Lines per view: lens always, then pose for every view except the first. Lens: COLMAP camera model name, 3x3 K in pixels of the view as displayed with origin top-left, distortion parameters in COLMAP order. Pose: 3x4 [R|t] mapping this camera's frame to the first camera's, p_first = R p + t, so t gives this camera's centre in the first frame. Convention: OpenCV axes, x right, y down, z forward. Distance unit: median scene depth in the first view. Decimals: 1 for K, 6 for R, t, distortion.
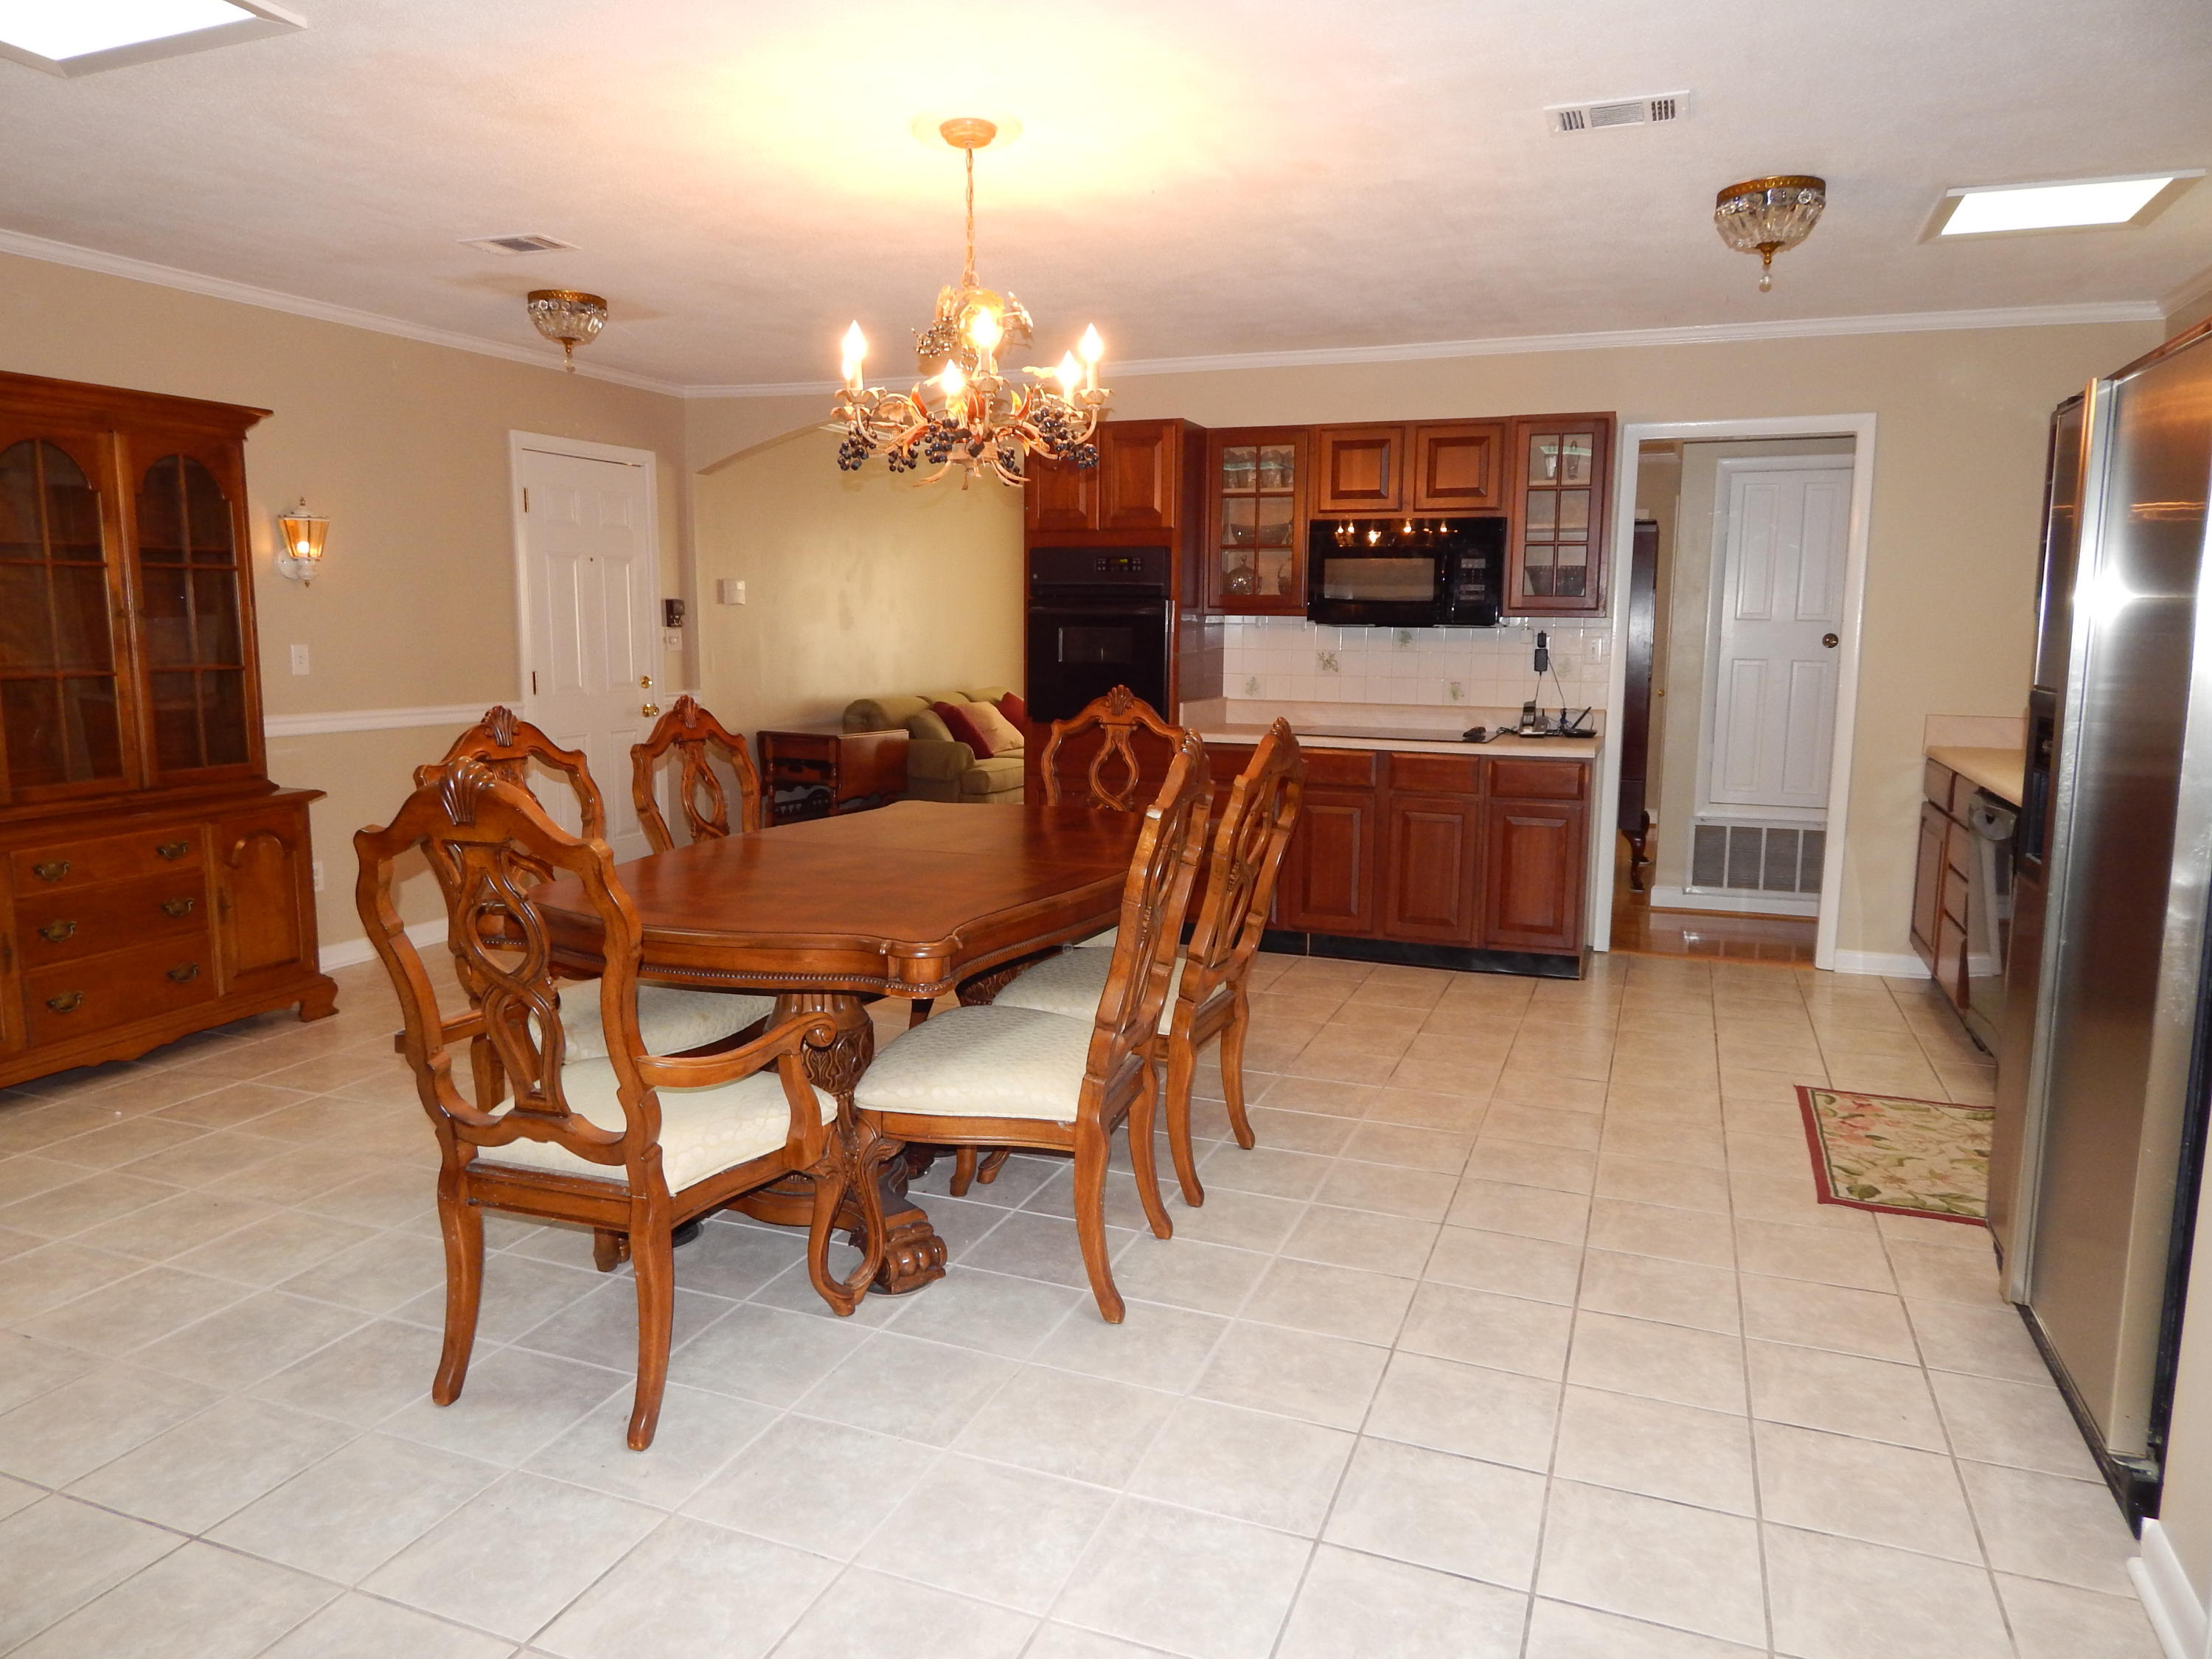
lens RADIAL K [[1453.1, 0, 1109.2], [0, 1453.1, 831.7], [0, 0, 1]] dist [0.006975, -0.005258]
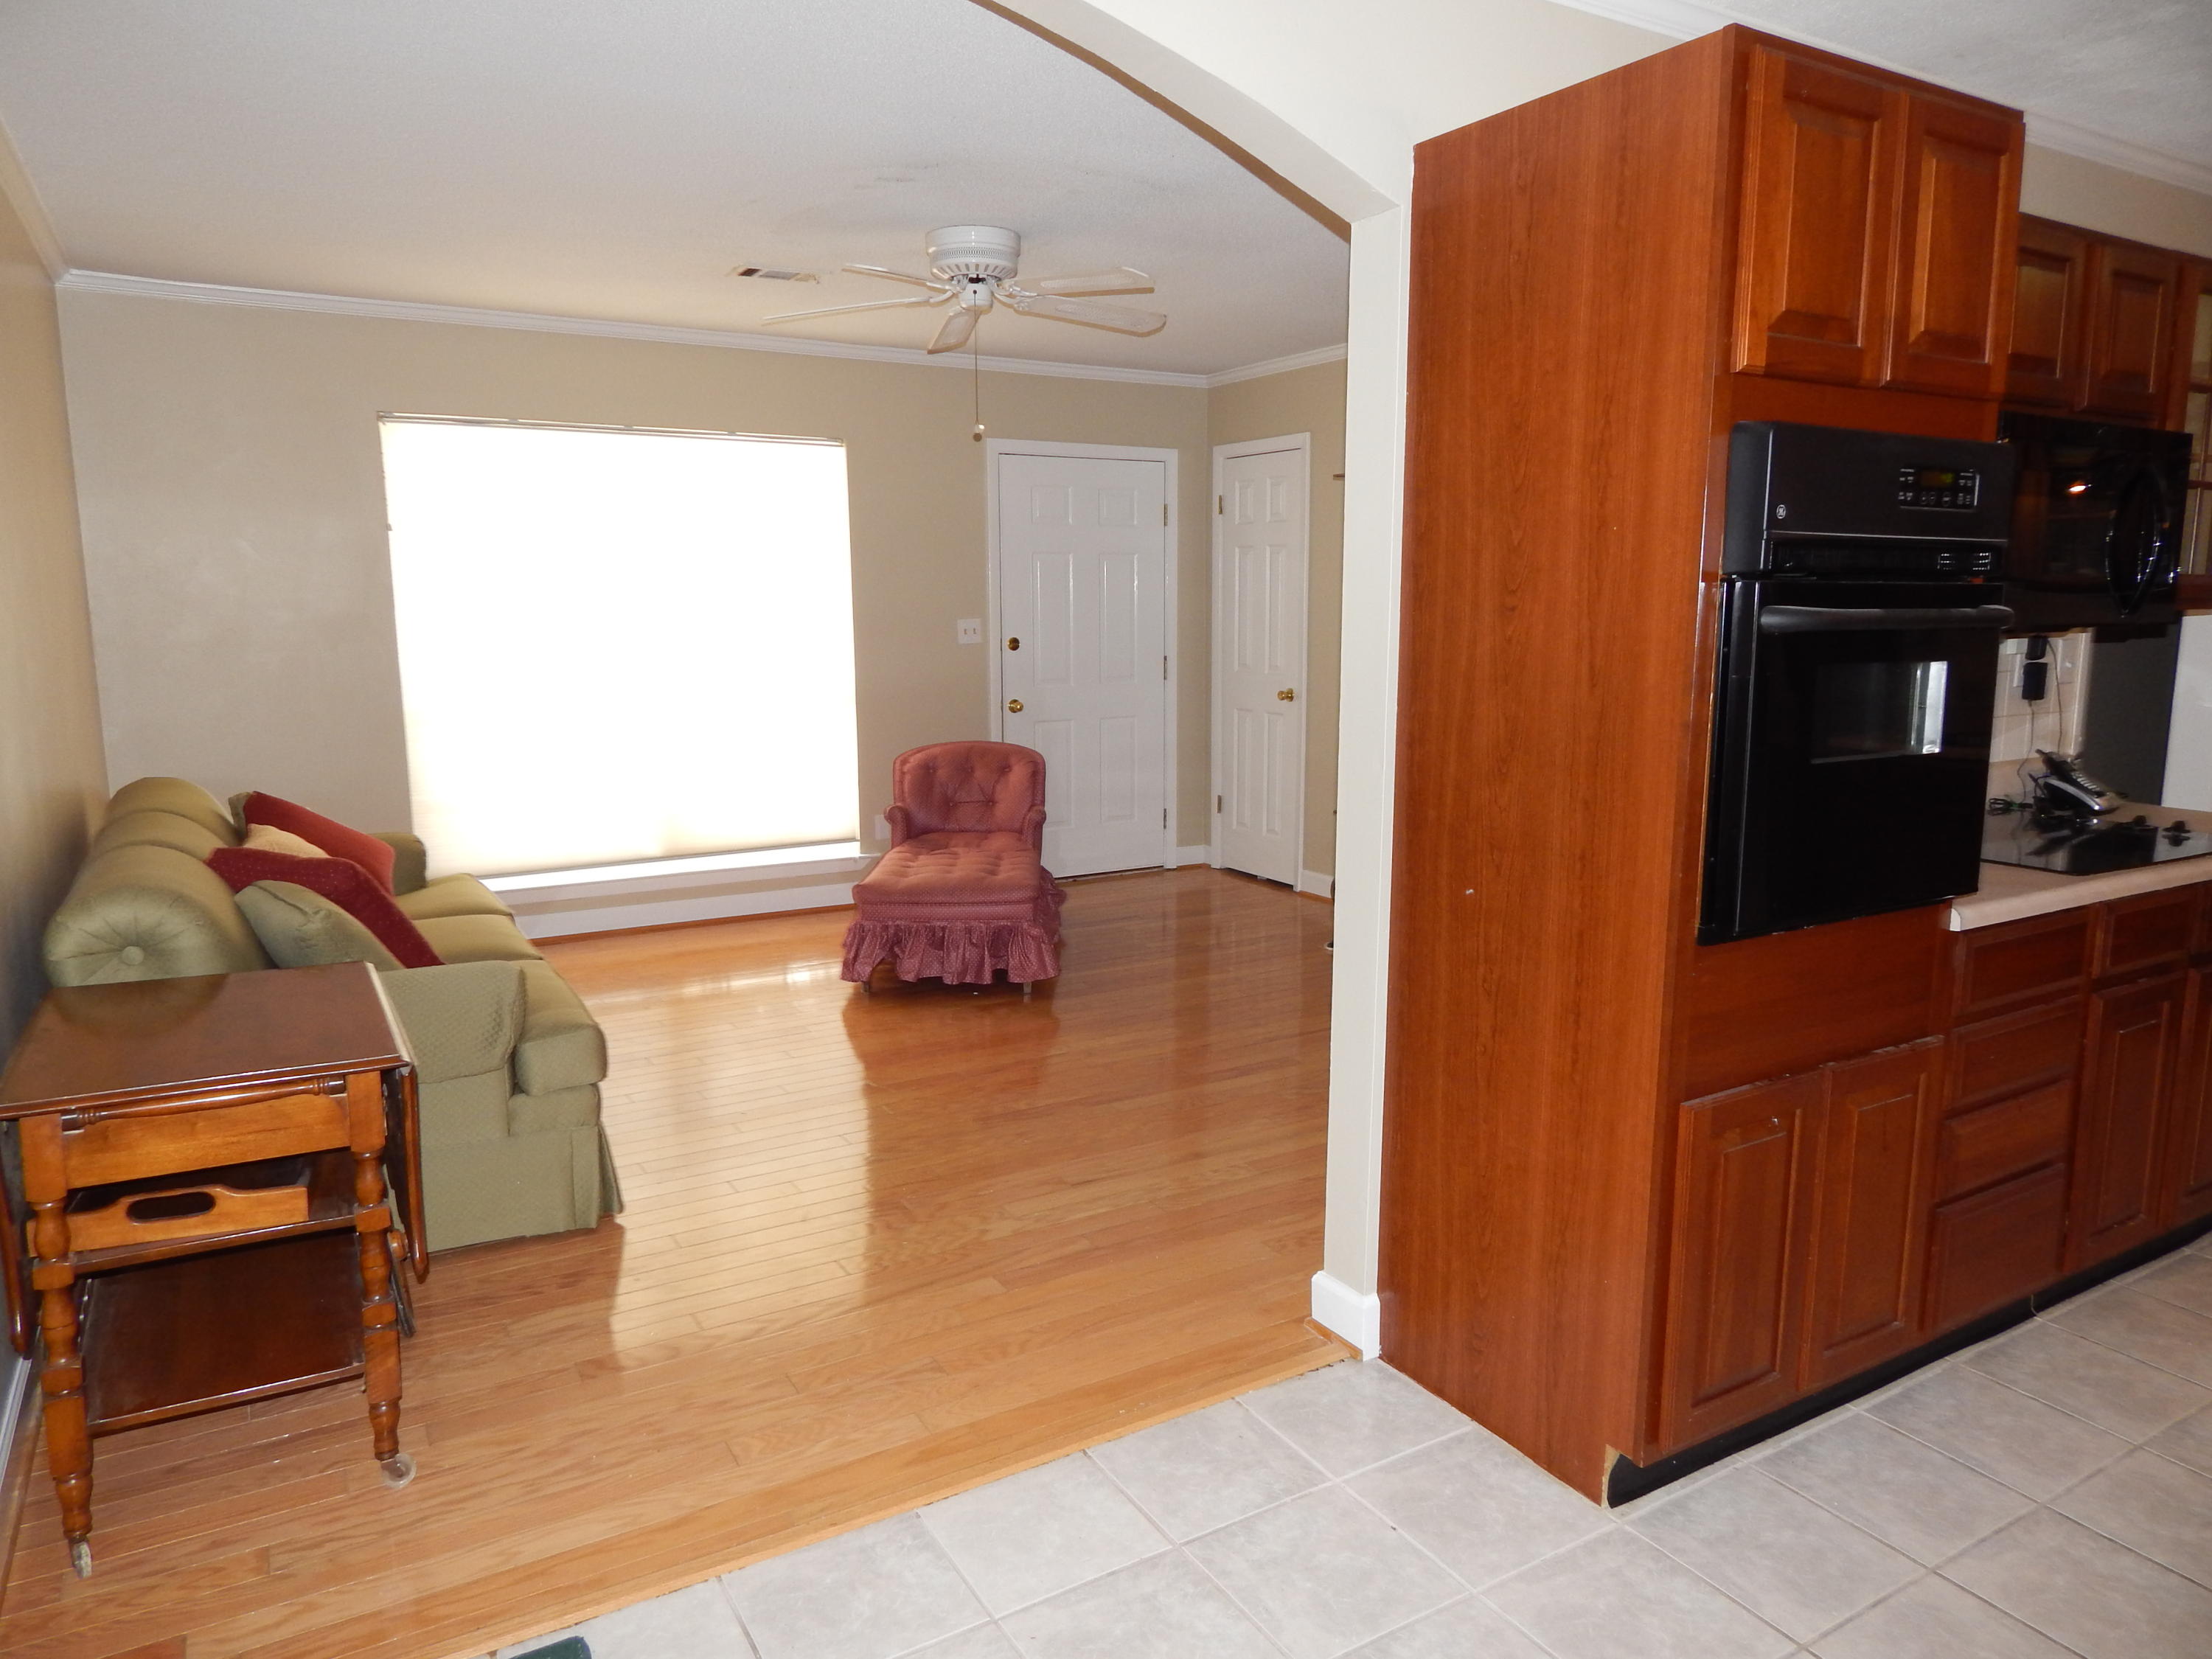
lens RADIAL K [[1453.1, 0, 1107.1], [0, 1453.1, 819.3], [0, 0, 1]] dist [0.006975, -0.005258]
pose [[0.616948, -0.132165, 0.775827, -0.421546], [0.116464, 0.990276, 0.076084, -0.155443], [-0.778339, 0.043416, 0.626341, 0.948446]]
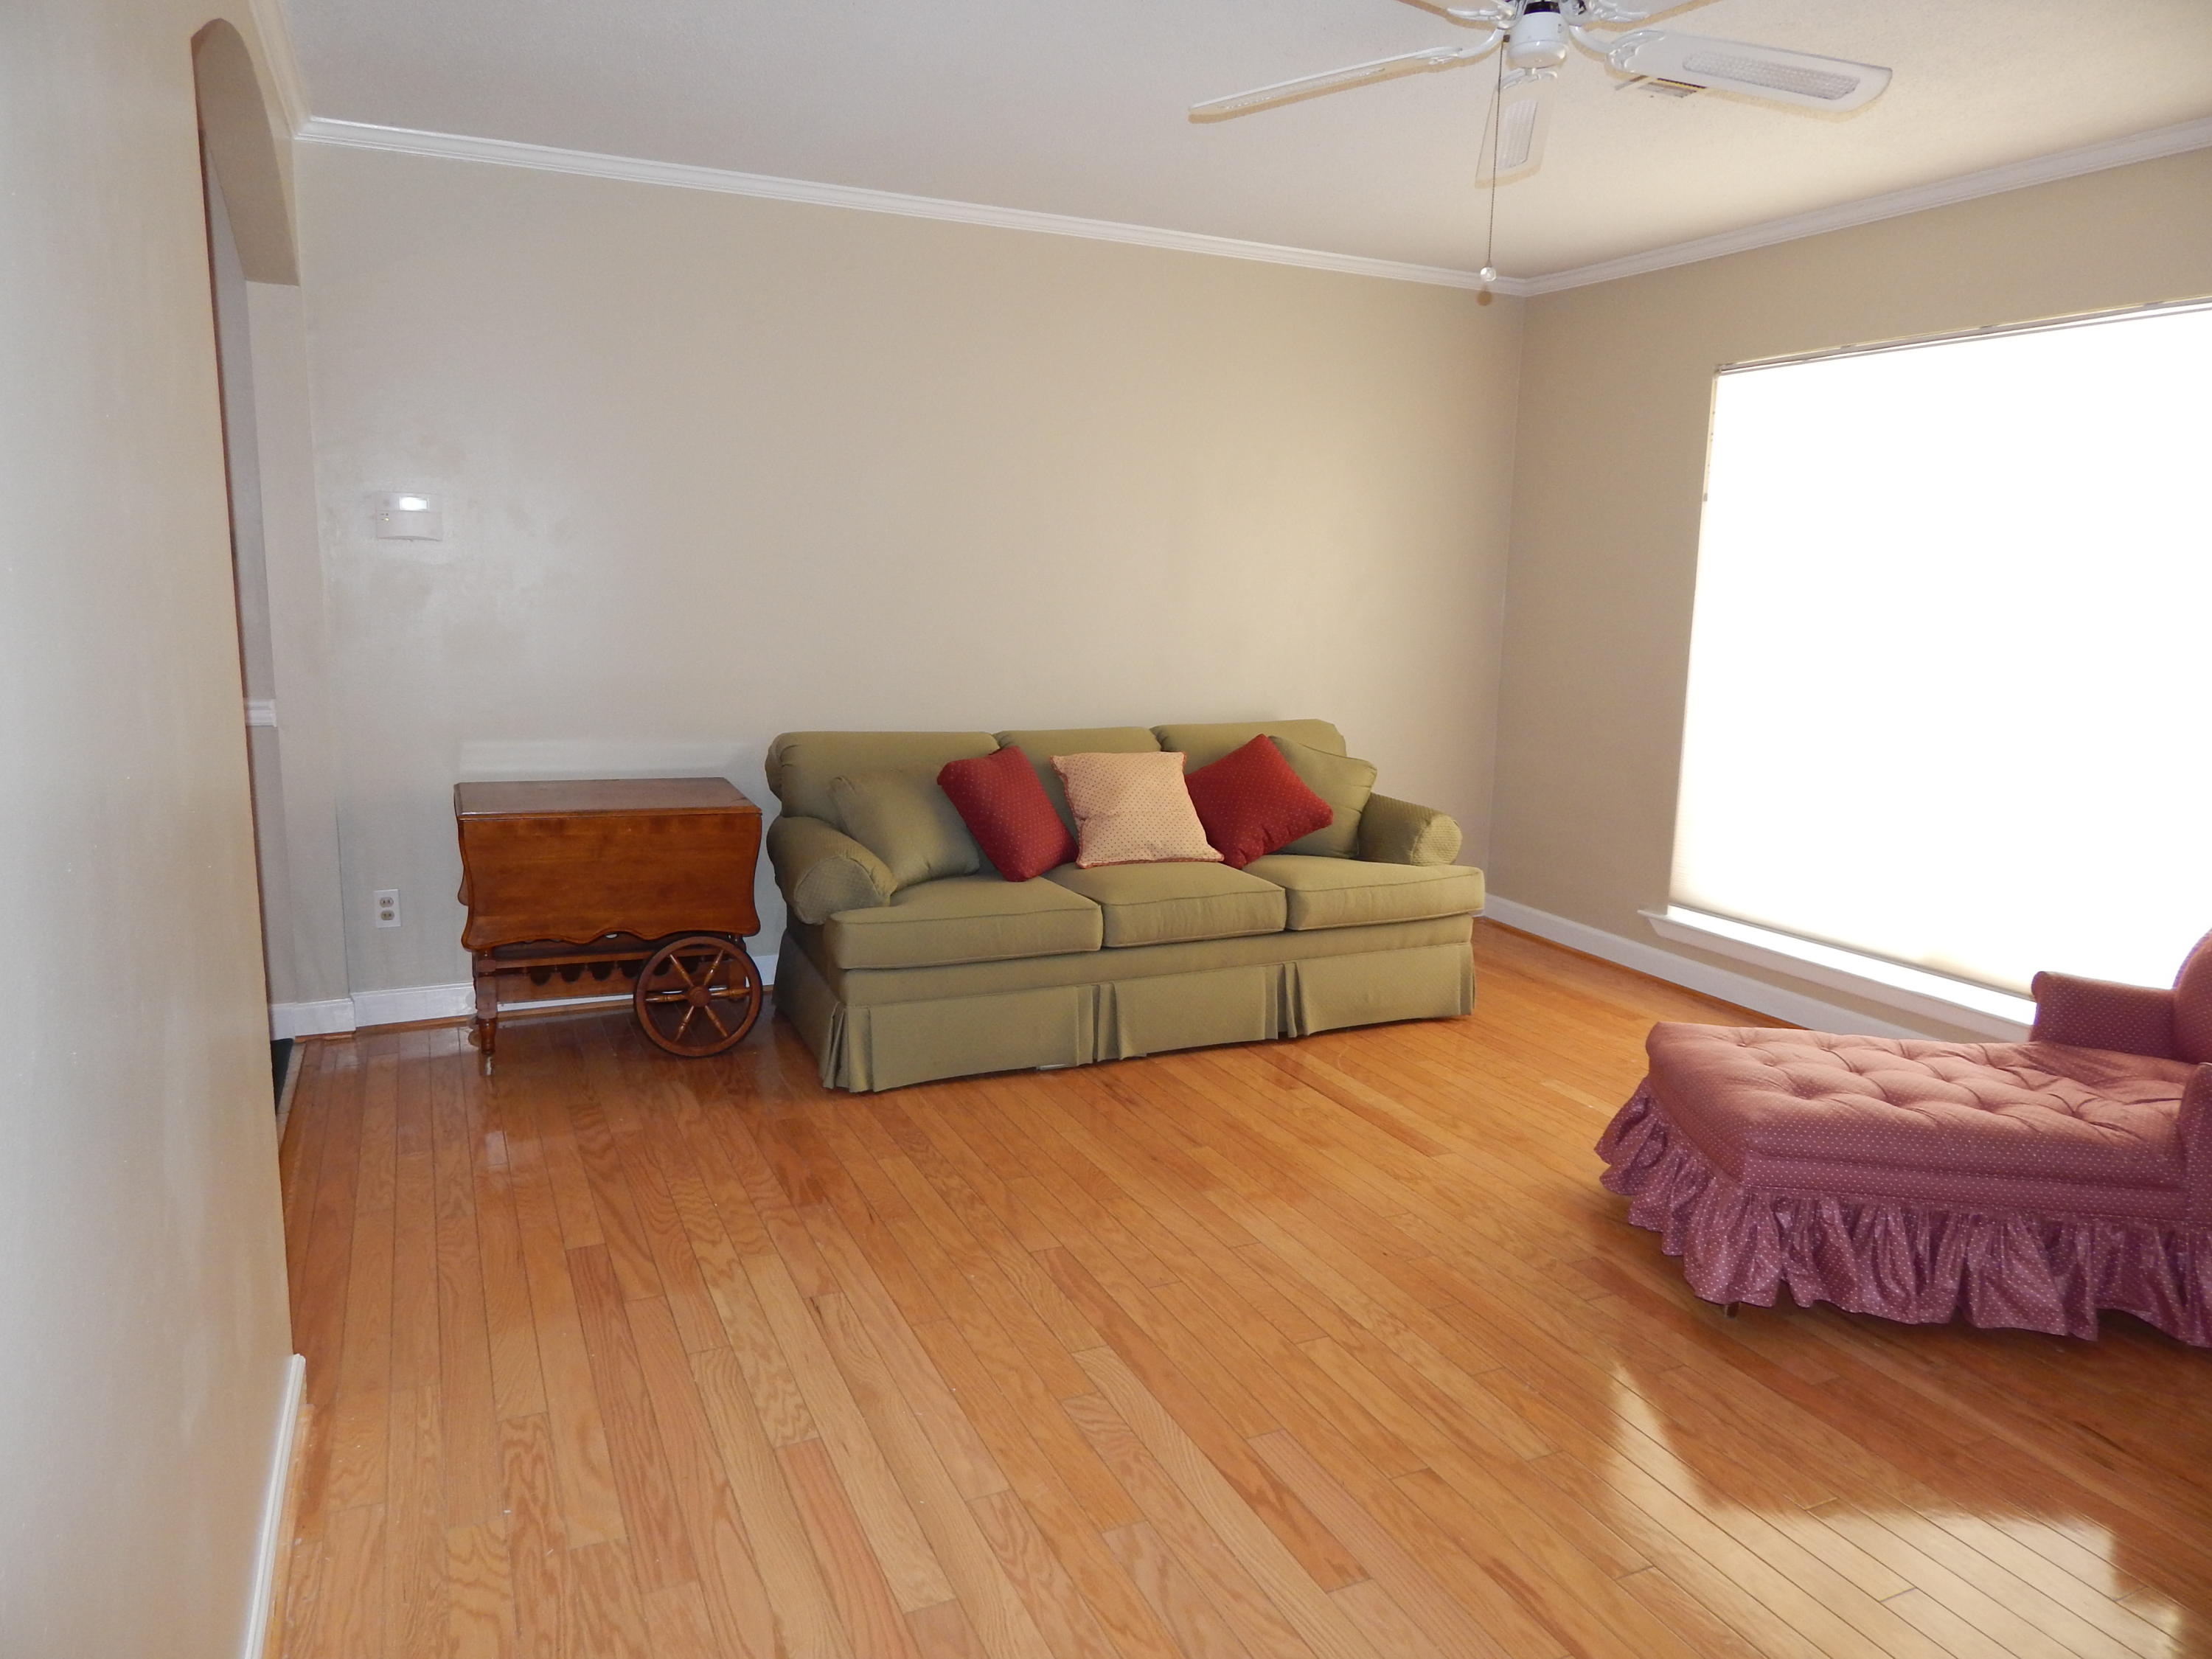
lens RADIAL K [[1453.1, 0, 1112.4], [0, 1453.1, 826.9], [0, 0, 1]] dist [0.006975, -0.005258]
pose [[0.720803, 0.125627, -0.681660, 0.381252], [-0.111510, 0.991646, 0.064842, -0.154265], [0.684112, 0.029274, 0.728790, 1.060357]]
